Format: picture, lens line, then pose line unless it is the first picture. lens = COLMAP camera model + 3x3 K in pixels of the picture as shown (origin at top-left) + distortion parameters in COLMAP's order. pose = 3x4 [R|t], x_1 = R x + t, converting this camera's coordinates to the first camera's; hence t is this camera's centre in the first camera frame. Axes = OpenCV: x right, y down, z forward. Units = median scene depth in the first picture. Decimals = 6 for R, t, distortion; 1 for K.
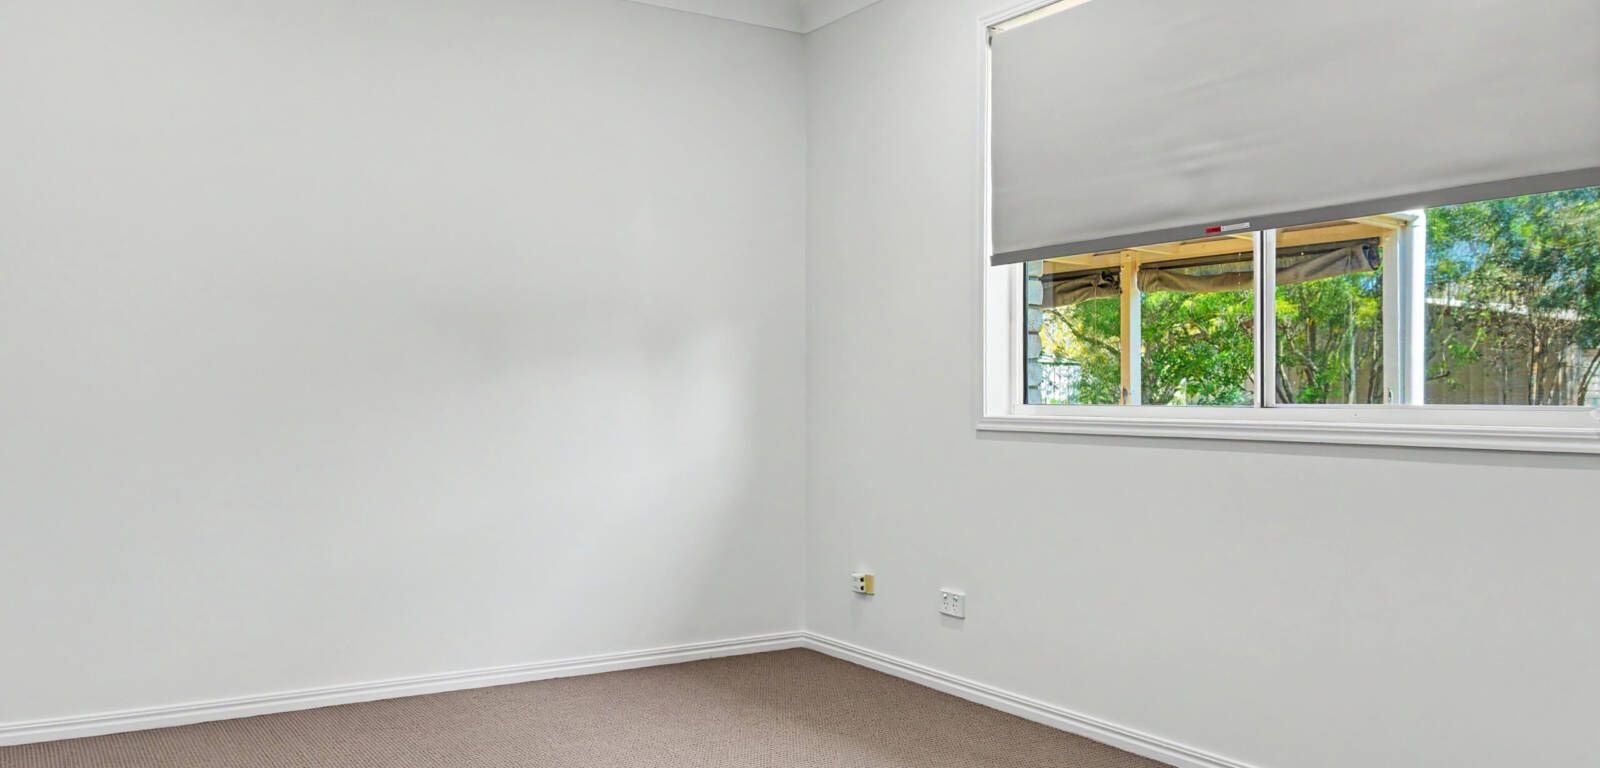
lens RADIAL K [[1219.4, 0, 797.2], [0, 1219.4, 390.3], [0, 0, 1]] dist [0.011377, 0.000886]
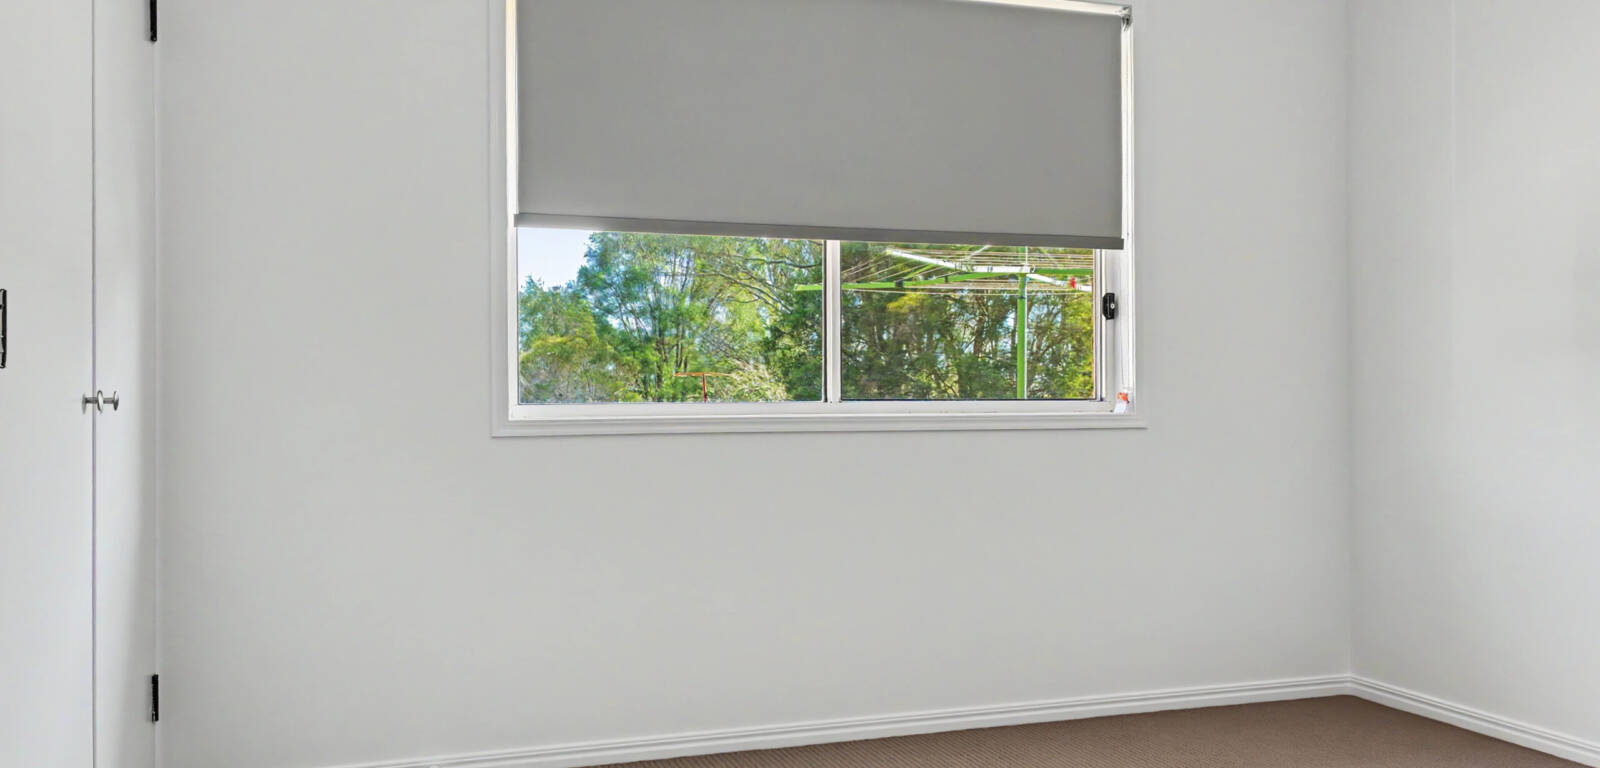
lens RADIAL K [[1219.4, 0, 800.8], [0, 1219.4, 383.4], [0, 0, 1]] dist [0.011377, 0.000886]
pose [[0.253502, 0.003277, 0.967329, -0.648740], [-0.002613, 0.999993, -0.002703, -0.000155], [-0.967331, -0.001843, 0.253509, 0.722301]]
